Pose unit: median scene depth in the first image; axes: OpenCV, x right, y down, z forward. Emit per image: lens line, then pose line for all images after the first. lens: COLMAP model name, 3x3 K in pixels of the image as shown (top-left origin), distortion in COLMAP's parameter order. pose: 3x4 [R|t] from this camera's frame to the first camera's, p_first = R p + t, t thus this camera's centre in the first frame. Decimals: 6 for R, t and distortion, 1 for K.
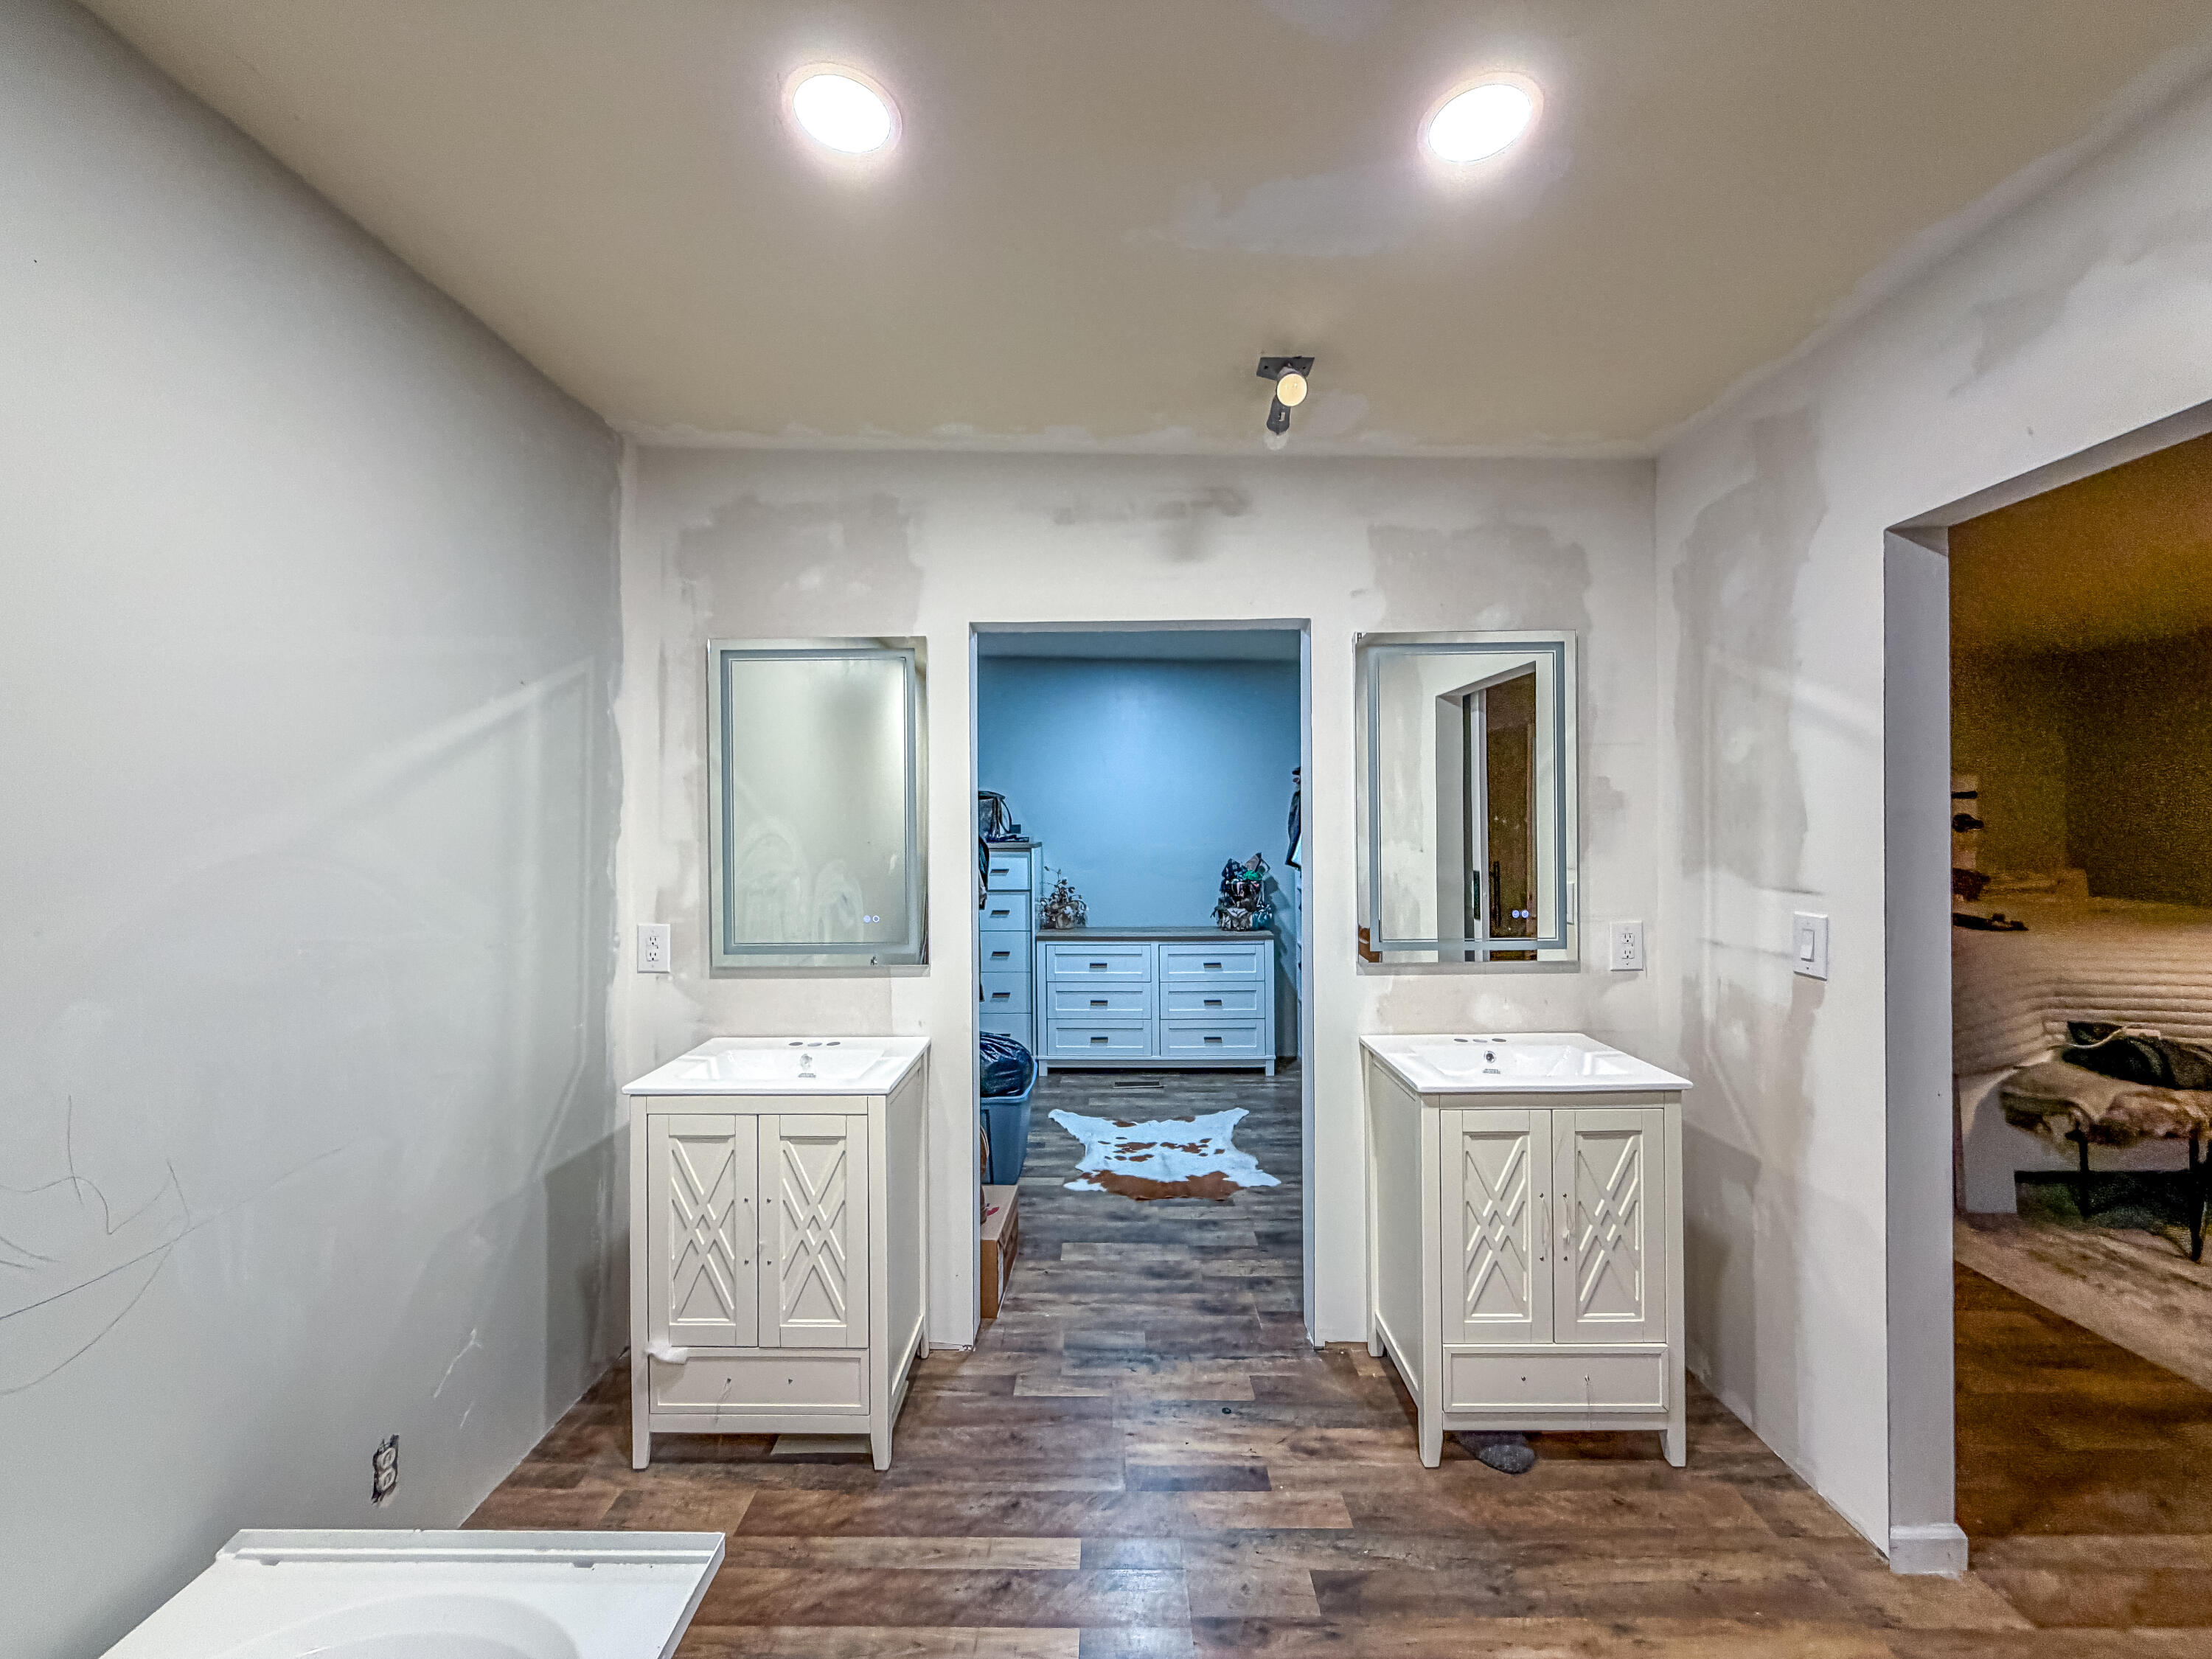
lens RADIAL K [[883.1, 0, 1103.5], [0, 883.1, 823.6], [0, 0, 1]] dist [-0.001327, -0.000499]
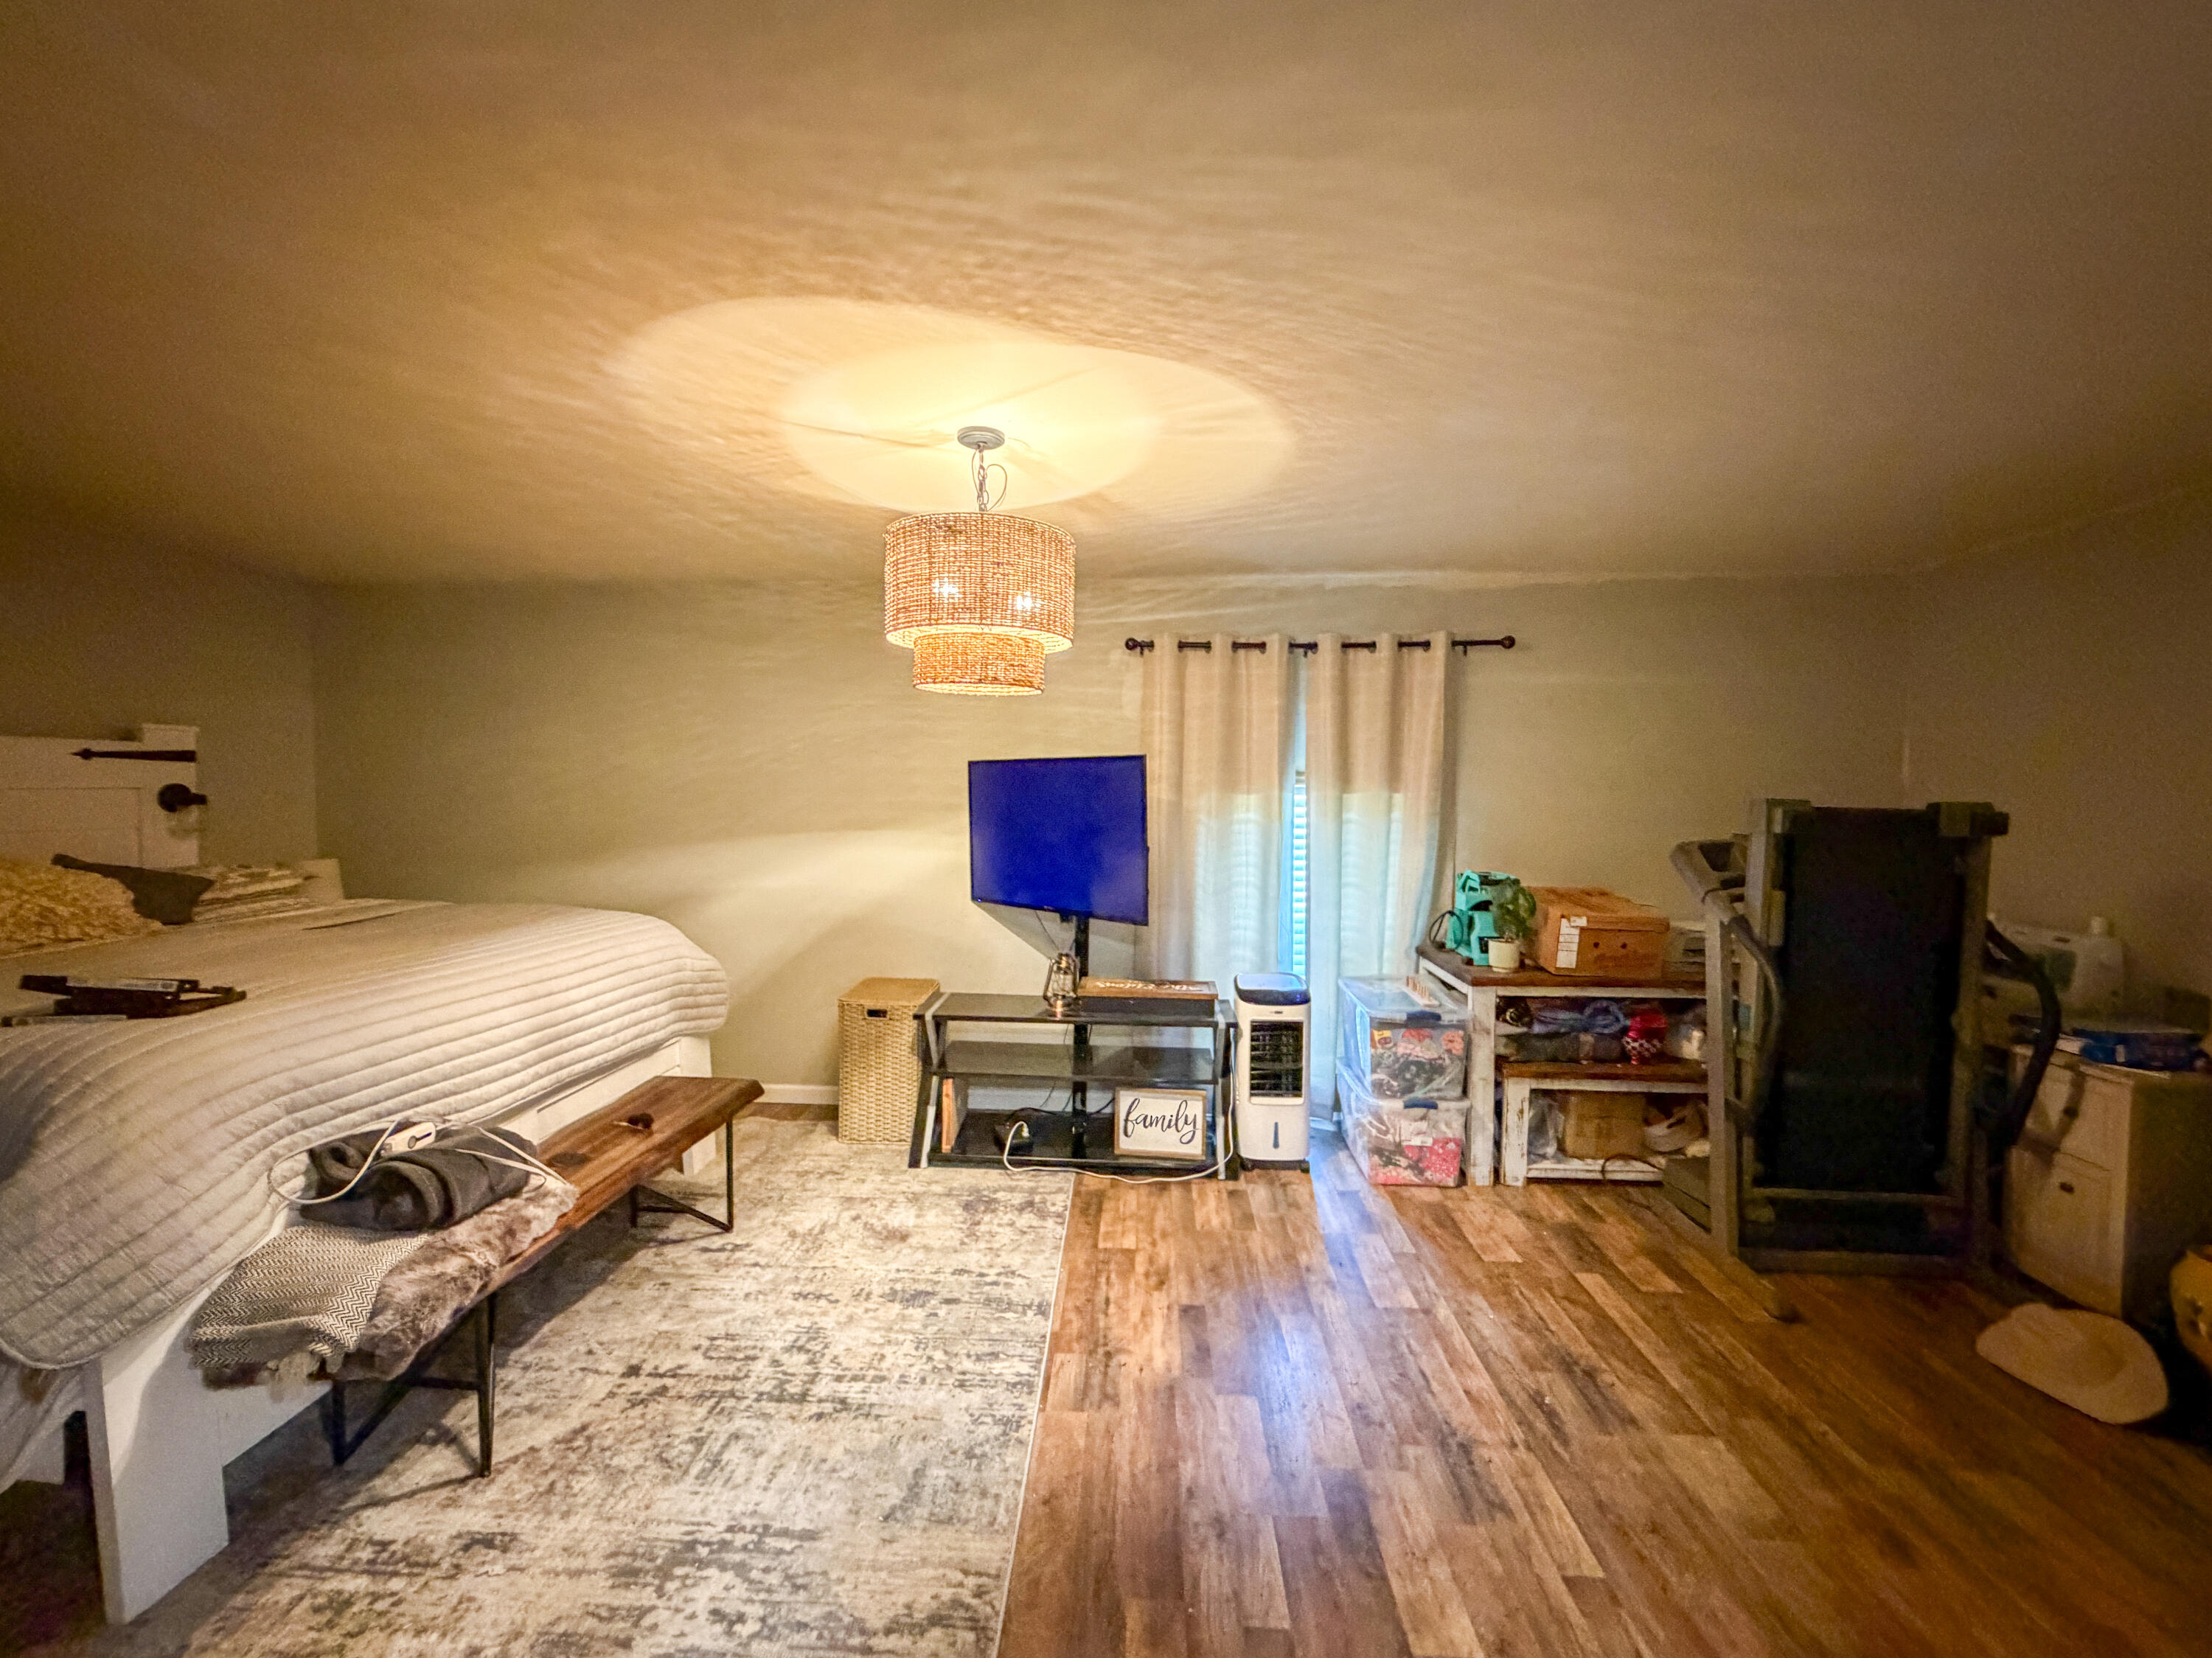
lens RADIAL K [[883.0, 0, 1100.4], [0, 883.0, 827.1], [0, 0, 1]] dist [-0.001327, -0.000499]
pose [[0.024932, -0.037816, 0.998974, 0.534079], [-0.015727, 0.999146, 0.038215, -0.024393], [-0.999565, -0.016664, 0.024316, 0.465595]]
